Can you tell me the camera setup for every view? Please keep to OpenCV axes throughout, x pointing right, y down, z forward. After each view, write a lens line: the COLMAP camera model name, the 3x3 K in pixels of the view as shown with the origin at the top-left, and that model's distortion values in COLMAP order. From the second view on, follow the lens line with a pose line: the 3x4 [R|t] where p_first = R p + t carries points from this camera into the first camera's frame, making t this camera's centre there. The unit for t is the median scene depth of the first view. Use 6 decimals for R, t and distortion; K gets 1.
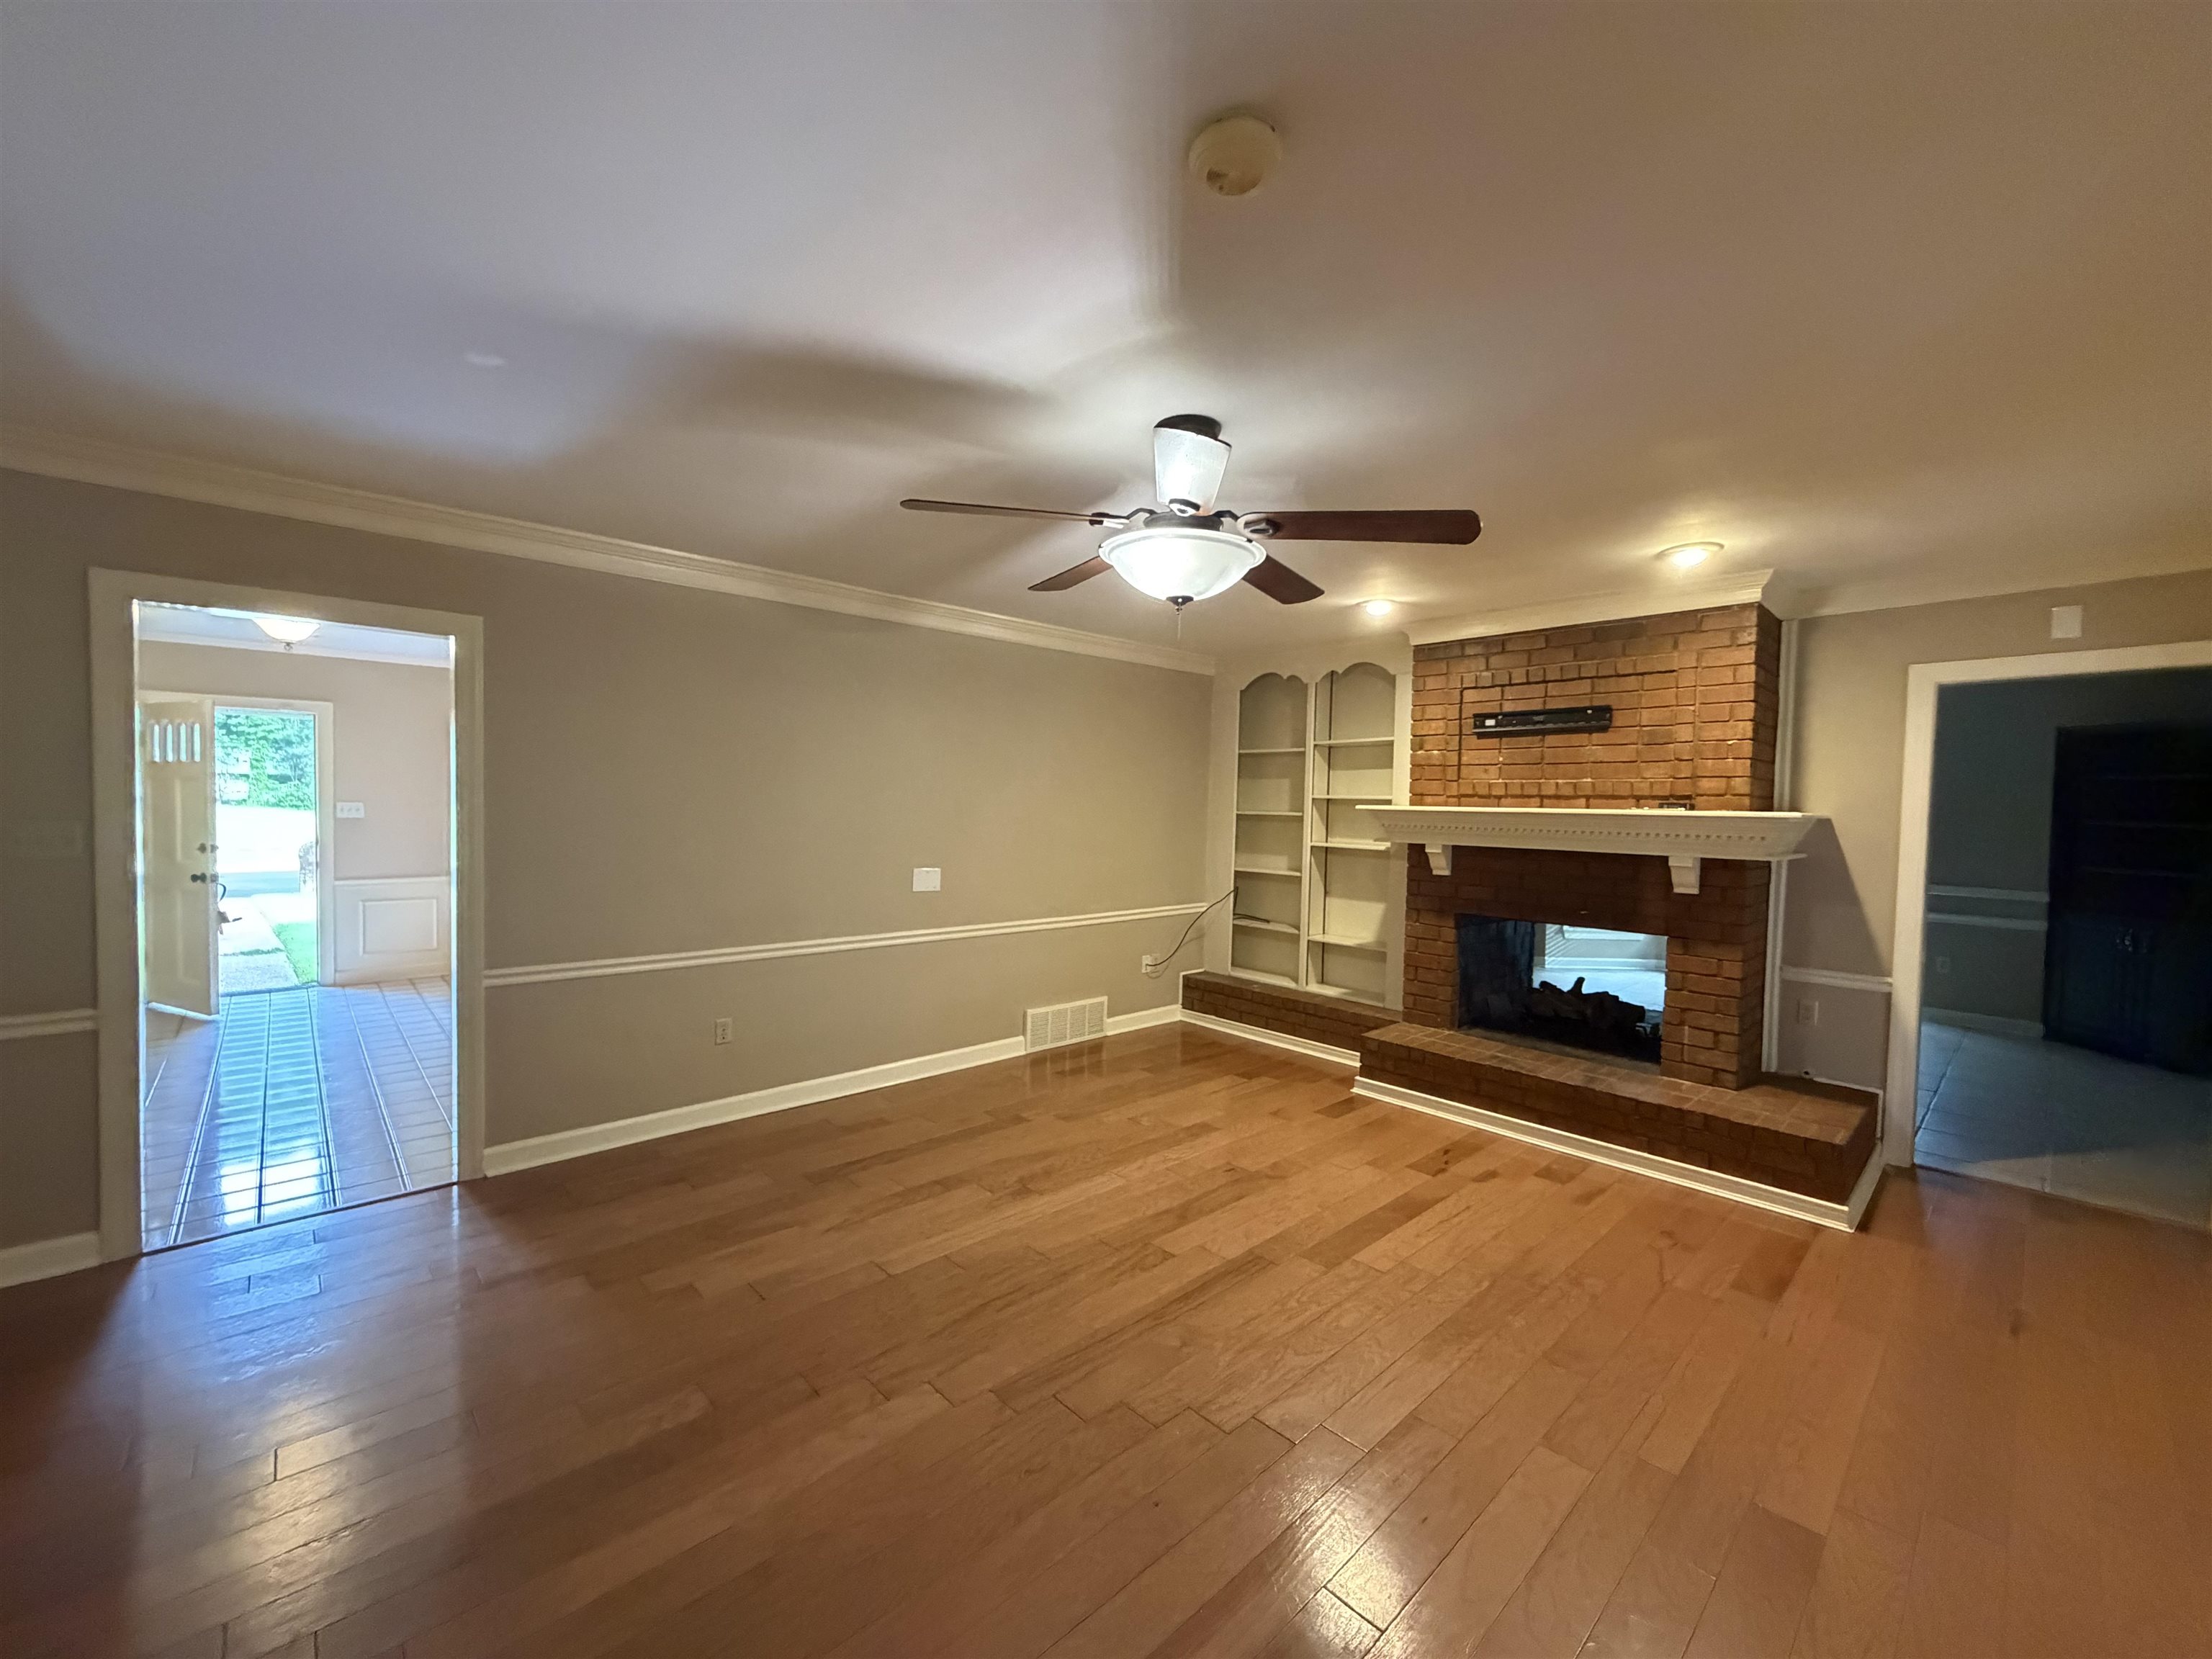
lens RADIAL K [[883.8, 0, 1099.2], [0, 883.8, 831.3], [0, 0, 1]] dist [-0.000679, -0.000044]
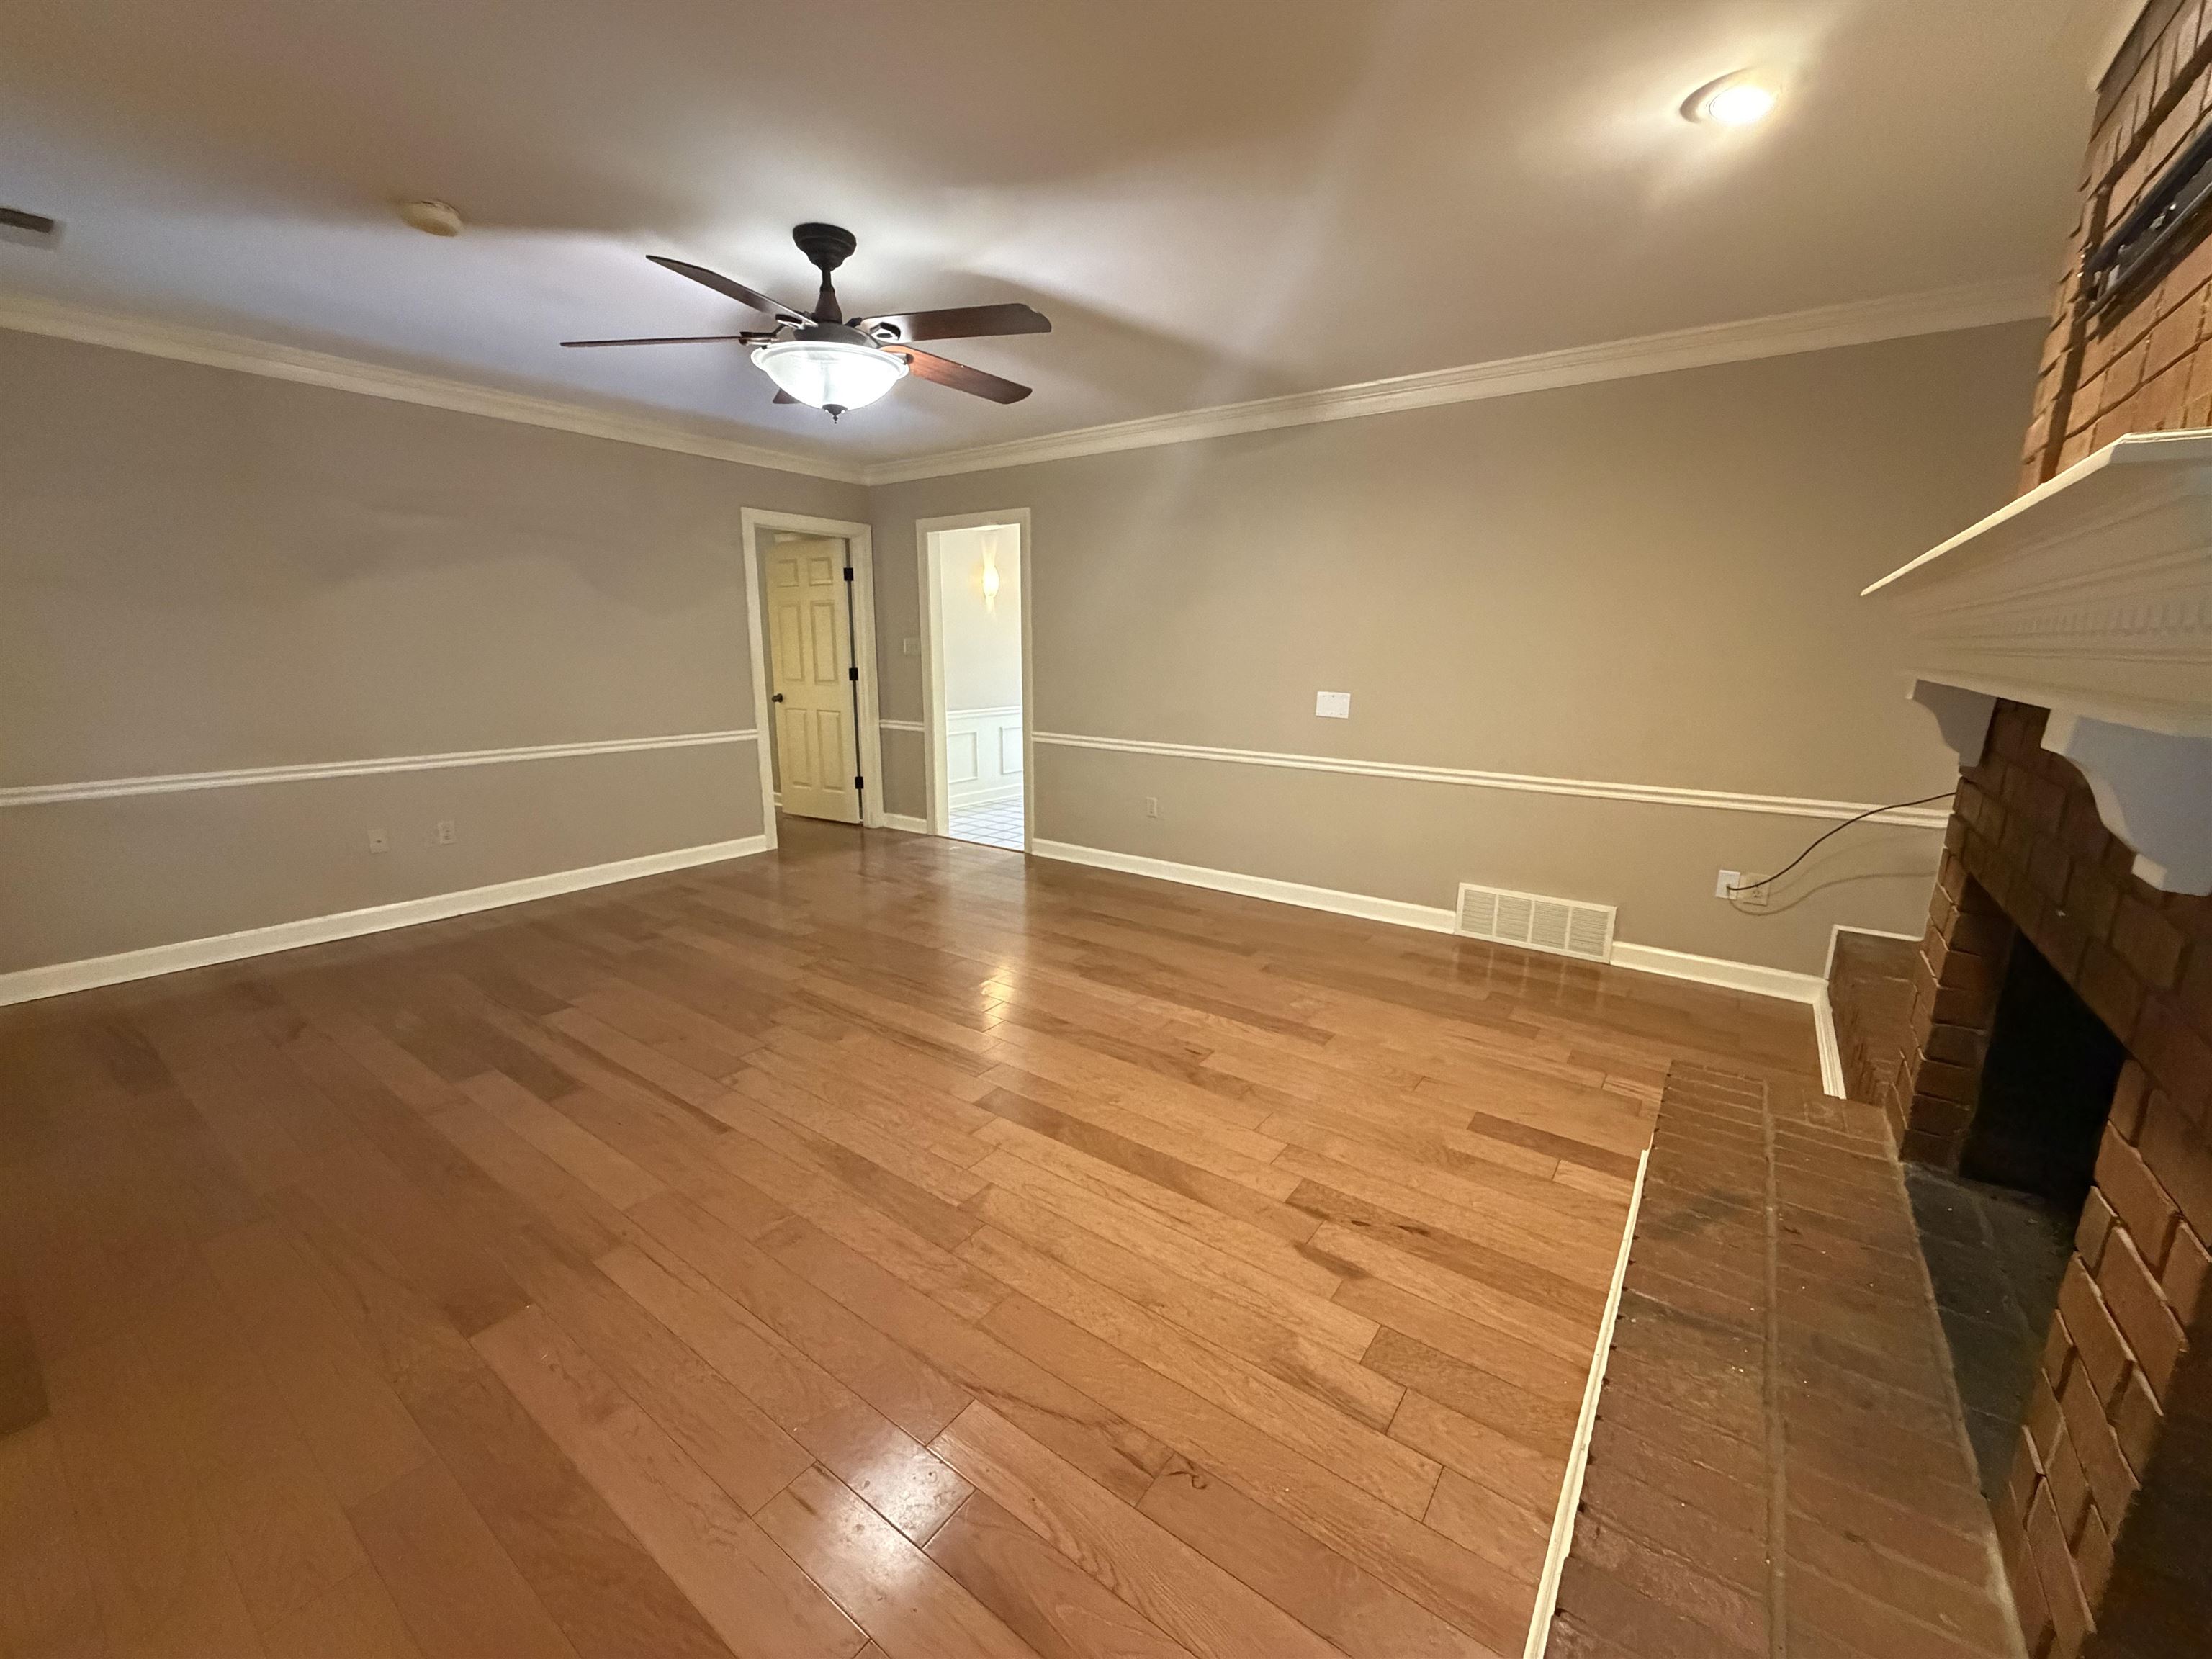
lens RADIAL K [[883.8, 0, 1099.2], [0, 883.8, 831.3], [0, 0, 1]] dist [-0.000679, -0.000044]
pose [[0.192618, 0.191372, -0.962432, 0.849805], [-0.034325, 0.981512, 0.188296, 0.022821], [0.980673, -0.003234, 0.195626, 0.711473]]
